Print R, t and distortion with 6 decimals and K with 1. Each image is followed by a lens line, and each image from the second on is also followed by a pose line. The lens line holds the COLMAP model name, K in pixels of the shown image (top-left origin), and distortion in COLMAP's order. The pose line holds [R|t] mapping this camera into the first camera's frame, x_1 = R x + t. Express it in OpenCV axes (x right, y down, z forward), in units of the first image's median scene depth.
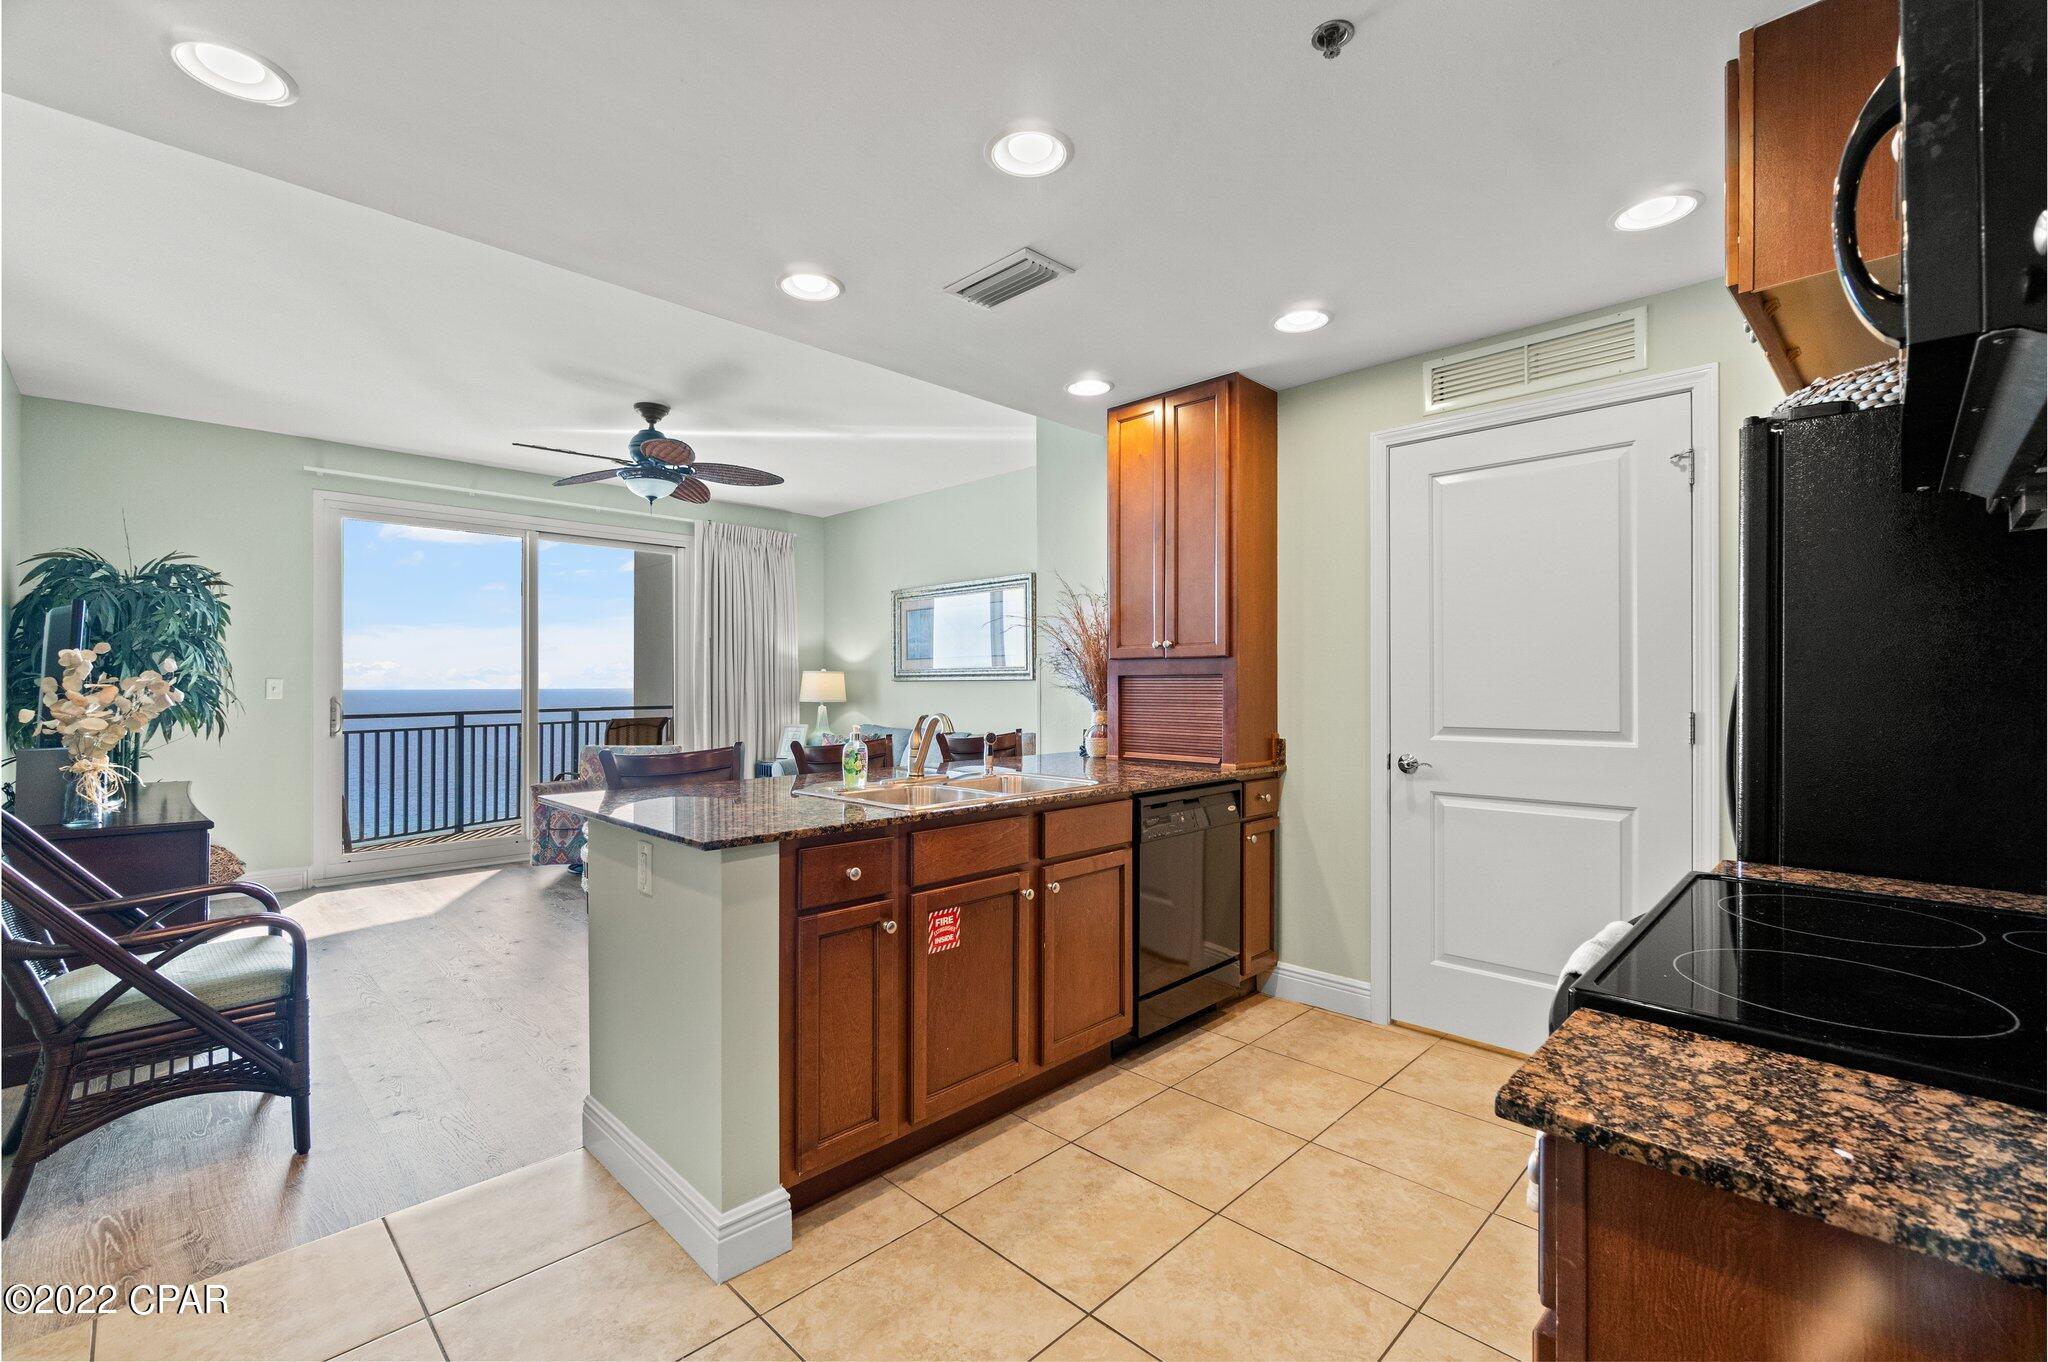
lens RADIAL K [[883.6, 0, 1024.6], [0, 883.6, 686.1], [0, 0, 1]] dist [-0.001998, 0.001247]
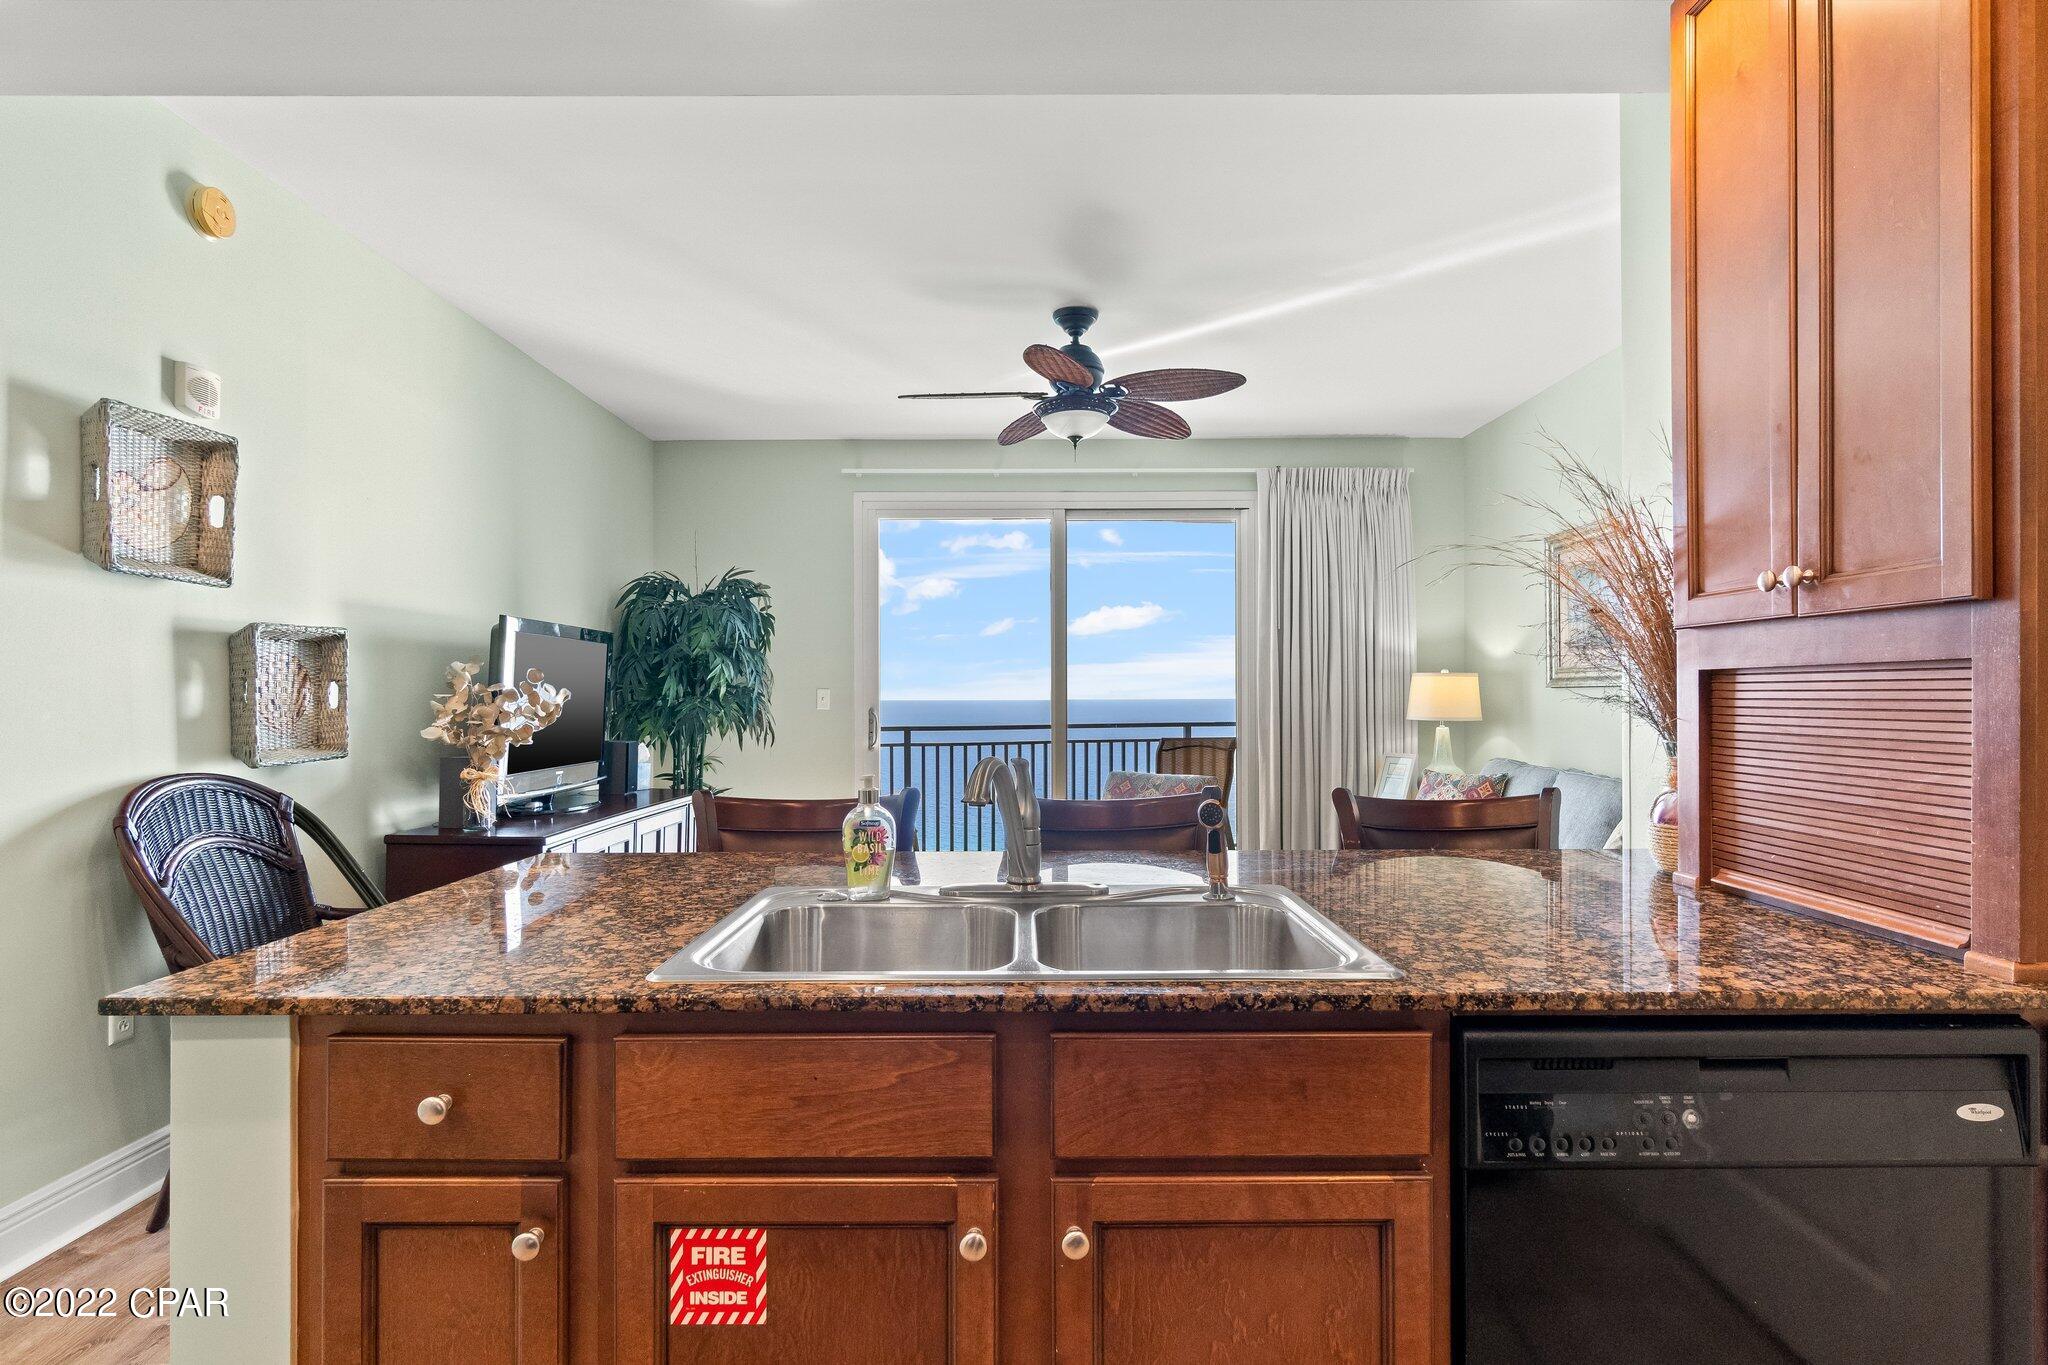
lens RADIAL K [[1074.4, 0, 1019.5], [0, 1074.4, 695.0], [0, 0, 1]] dist [0.004212, 0.000267]
pose [[0.703552, -0.001867, -0.710641, 0.169396], [0.002175, 0.999998, -0.000473, -0.001126], [0.710640, -0.001213, 0.703555, 0.331230]]
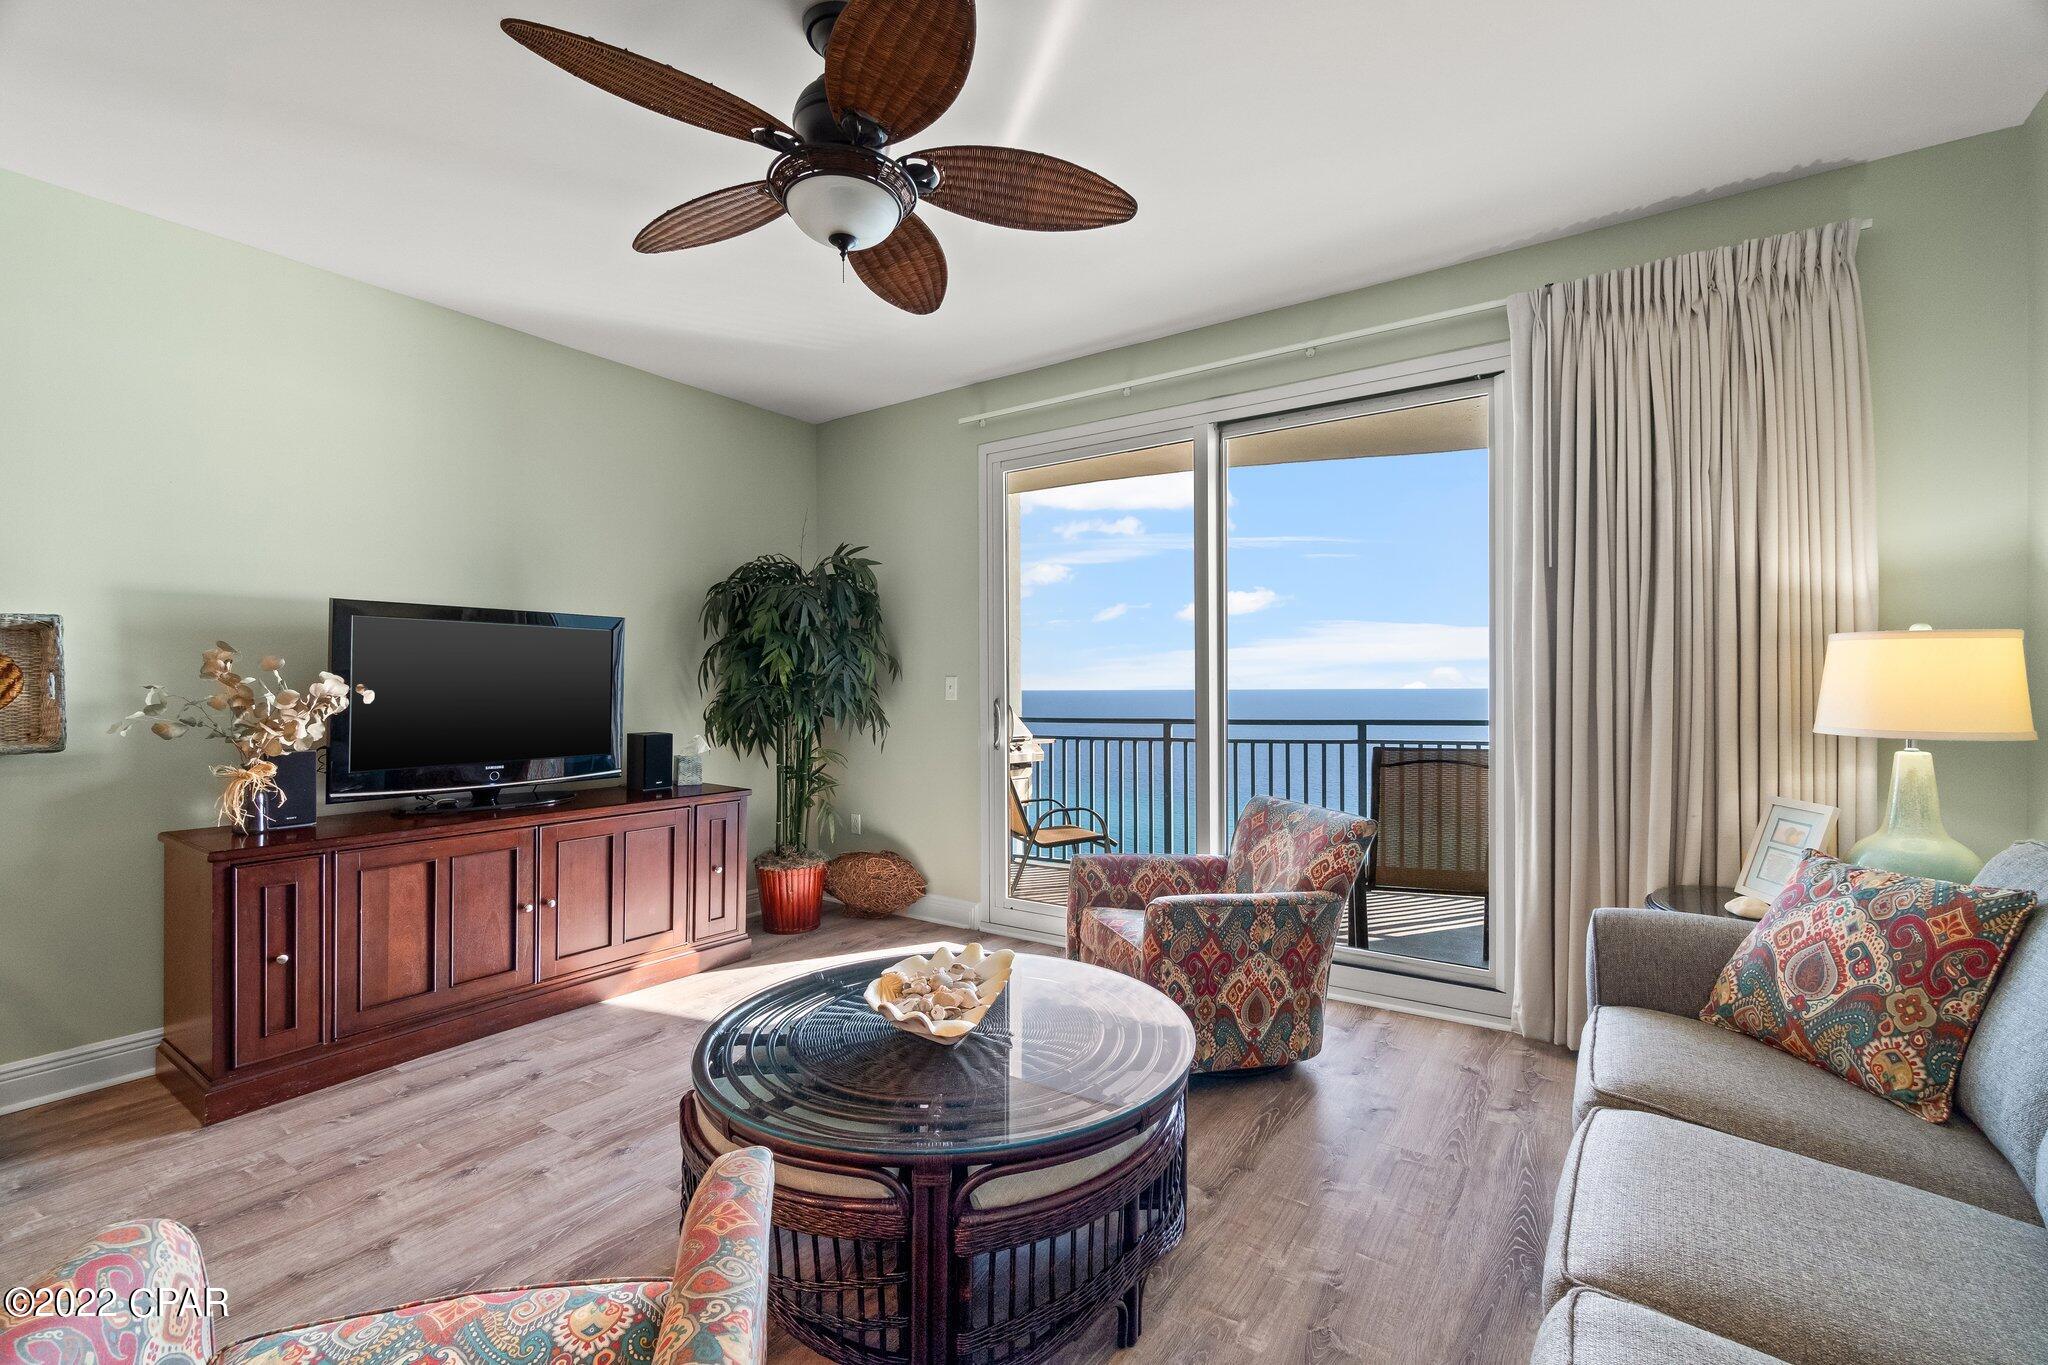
lens RADIAL K [[883.6, 0, 1024.6], [0, 883.6, 687.6], [0, 0, 1]] dist [-0.001998, 0.001247]
pose [[0.181079, 0.002709, -0.983465, 0.010785], [0.003132, 0.999990, 0.003331, -0.000606], [0.983464, -0.003684, 0.181068, 0.974985]]
